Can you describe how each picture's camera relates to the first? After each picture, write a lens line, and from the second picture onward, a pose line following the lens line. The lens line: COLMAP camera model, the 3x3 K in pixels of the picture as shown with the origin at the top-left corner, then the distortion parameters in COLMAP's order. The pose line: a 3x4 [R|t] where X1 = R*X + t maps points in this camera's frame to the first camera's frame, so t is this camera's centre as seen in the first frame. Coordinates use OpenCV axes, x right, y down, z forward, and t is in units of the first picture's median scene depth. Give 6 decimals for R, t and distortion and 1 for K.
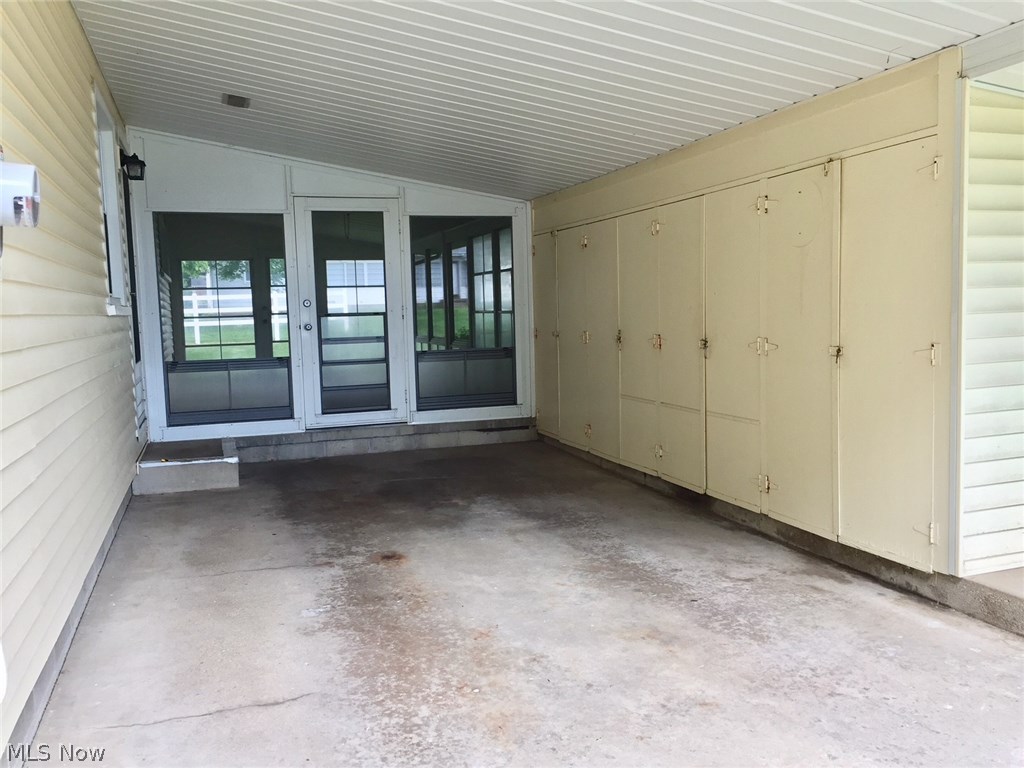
lens RADIAL K [[876.6, 0, 510.0], [0, 876.6, 382.7], [0, 0, 1]] dist [0.032851, -0.008441]
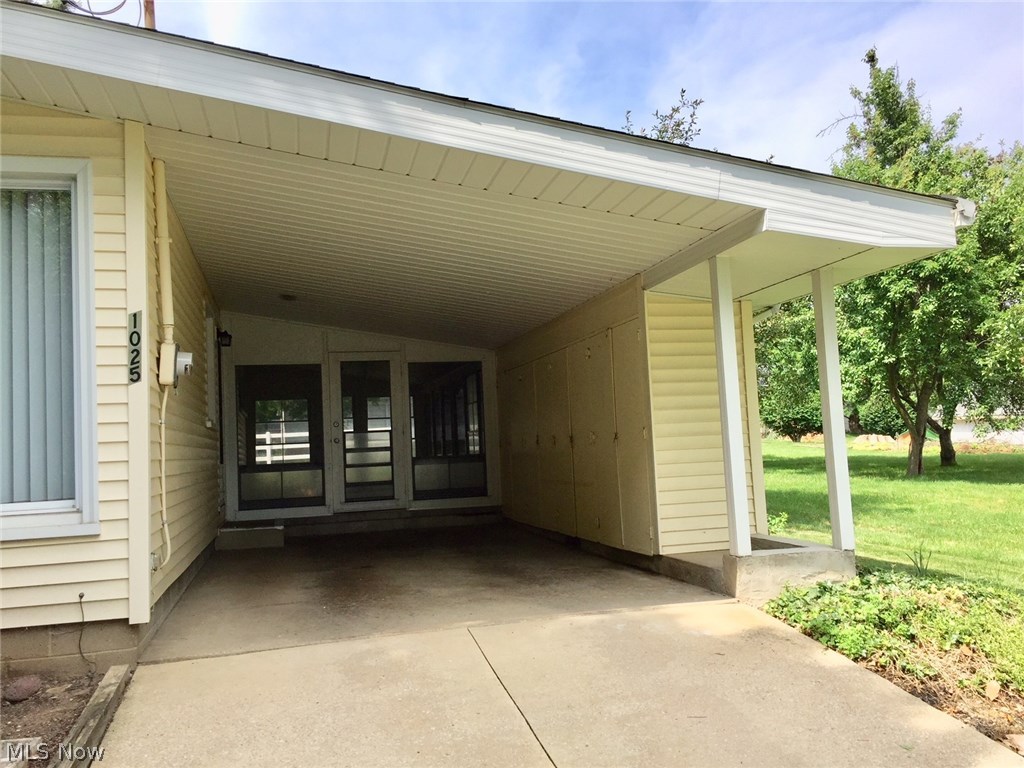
lens RADIAL K [[876.6, 0, 510.0], [0, 876.6, 382.7], [0, 0, 1]] dist [0.032851, -0.008441]
pose [[0.996715, -0.023828, -0.077401, 0.167372], [0.011334, 0.987373, -0.158004, 0.073154], [0.080189, 0.156608, 0.984400, -0.408885]]
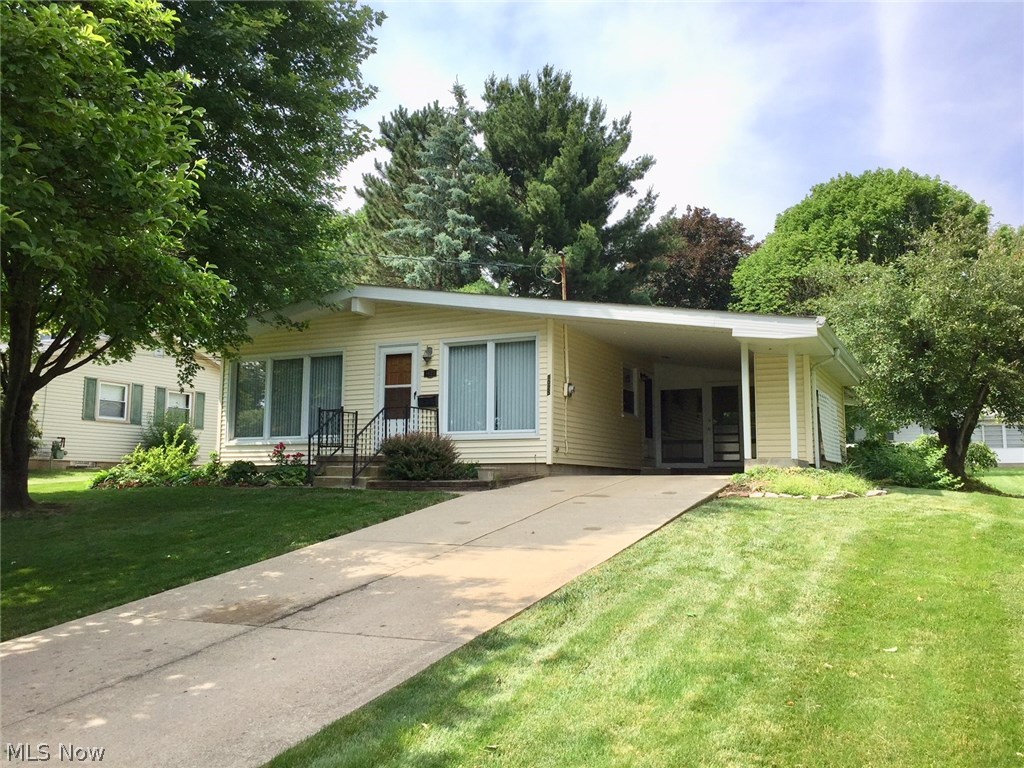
lens RADIAL K [[876.6, 0, 510.0], [0, 876.6, 382.7], [0, 0, 1]] dist [0.032851, -0.008441]
pose [[0.698174, -0.055031, -0.713810, 1.290678], [-0.087596, 0.982984, -0.161459, 0.289991], [0.710549, 0.175253, 0.681474, -1.323546]]
